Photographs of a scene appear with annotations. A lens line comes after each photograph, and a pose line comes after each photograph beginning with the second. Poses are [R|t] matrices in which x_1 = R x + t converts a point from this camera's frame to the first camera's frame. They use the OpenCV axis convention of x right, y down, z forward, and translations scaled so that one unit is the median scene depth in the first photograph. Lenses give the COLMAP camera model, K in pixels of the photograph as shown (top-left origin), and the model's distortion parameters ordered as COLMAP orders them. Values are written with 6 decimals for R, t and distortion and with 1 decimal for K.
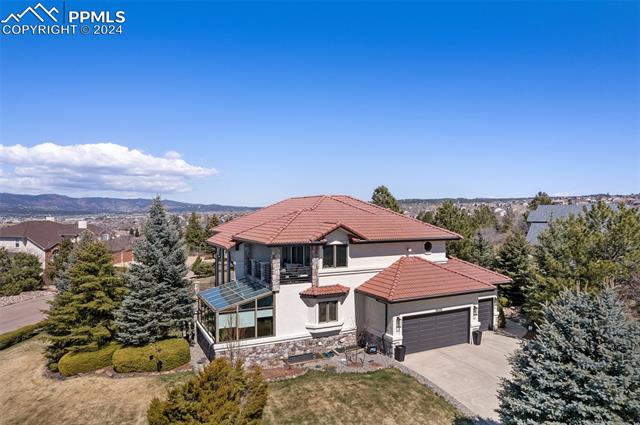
lens RADIAL K [[418.2, 0, 320.0], [0, 418.2, 212.5], [0, 0, 1]] dist [-0.072876, 0.071492]
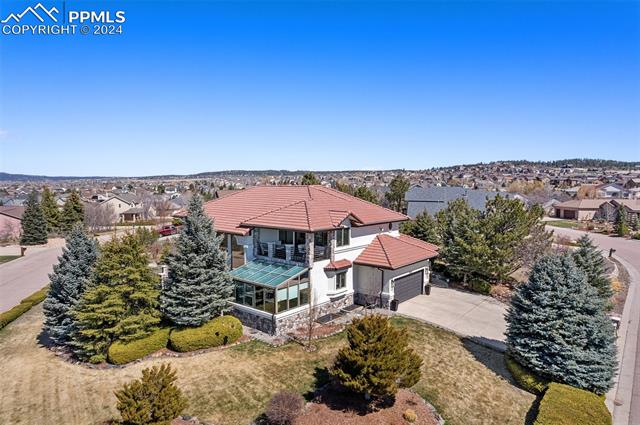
lens RADIAL K [[418.2, 0, 320.0], [0, 418.2, 212.5], [0, 0, 1]] dist [-0.072876, 0.071492]
pose [[0.908463, -0.021967, 0.417387, -0.578053], [-0.007929, 0.997532, 0.069758, -0.061272], [-0.417889, -0.066682, 0.906047, -0.126390]]
